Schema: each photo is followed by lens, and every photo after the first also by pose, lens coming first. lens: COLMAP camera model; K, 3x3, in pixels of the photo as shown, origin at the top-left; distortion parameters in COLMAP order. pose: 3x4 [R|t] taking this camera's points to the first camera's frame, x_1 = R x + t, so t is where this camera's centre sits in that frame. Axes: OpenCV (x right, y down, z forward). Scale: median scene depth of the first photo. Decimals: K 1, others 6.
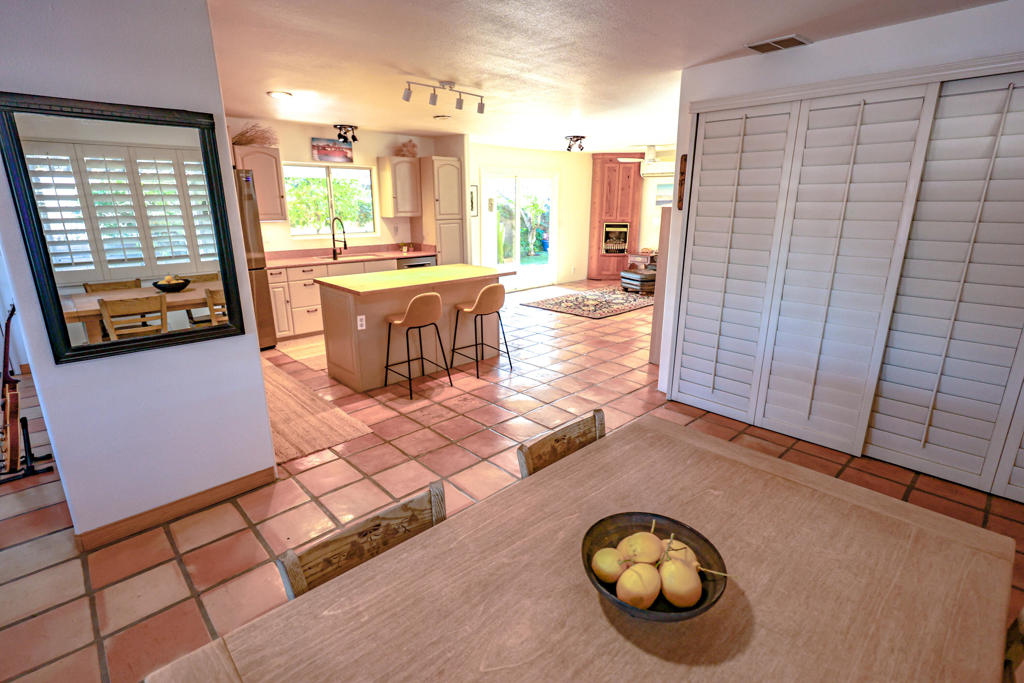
lens RADIAL K [[489.5, 0, 512.8], [0, 489.5, 339.0], [0, 0, 1]] dist [0.004721, 0.000193]
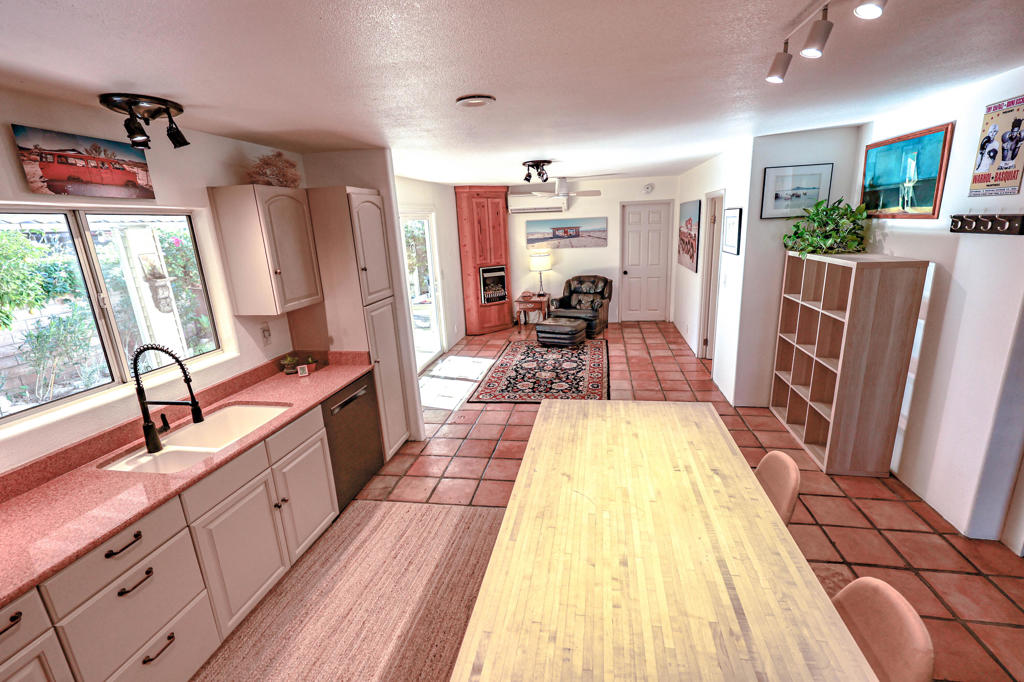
lens RADIAL K [[436.9, 0, 529.0], [0, 436.9, 338.3], [0, 0, 1]] dist [0.002371, -0.000261]
pose [[0.799135, -0.185178, 0.571920, -0.282634], [0.202365, 0.978715, 0.034130, -0.183200], [-0.566067, 0.088462, 0.819599, 0.500340]]
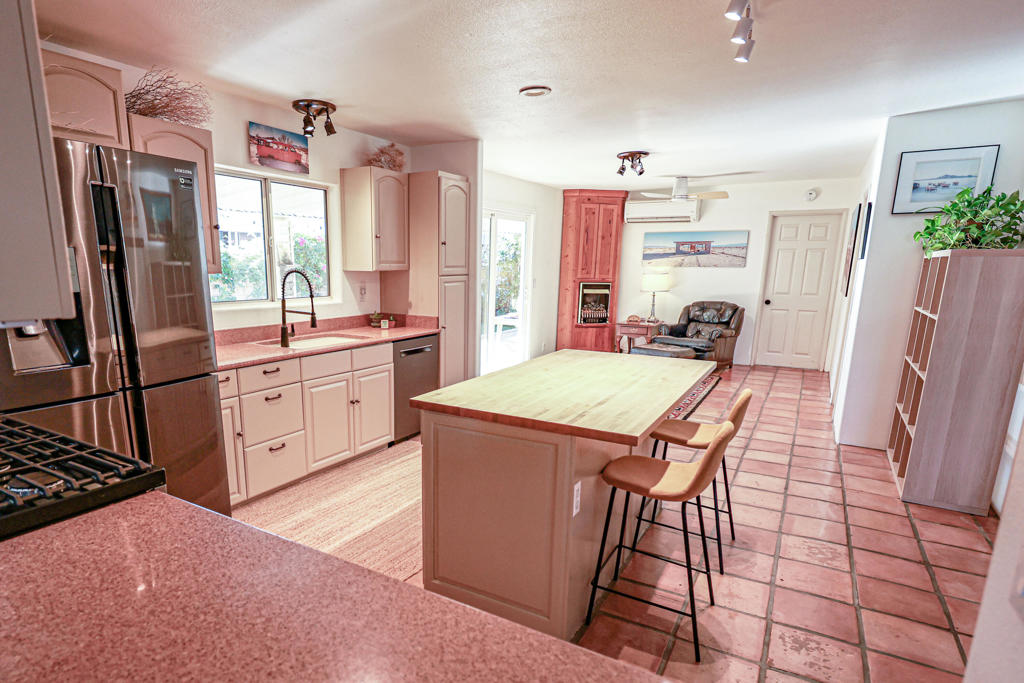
lens RADIAL K [[573.3, 0, 457.6], [0, 573.3, 397.0], [0, 0, 1]] dist [0.000757, 0.000766]
pose [[0.968451, -0.049746, 0.244188, -0.307263], [0.060040, 0.997586, -0.034890, -0.064913], [-0.241863, 0.048450, 0.969100, 0.303963]]
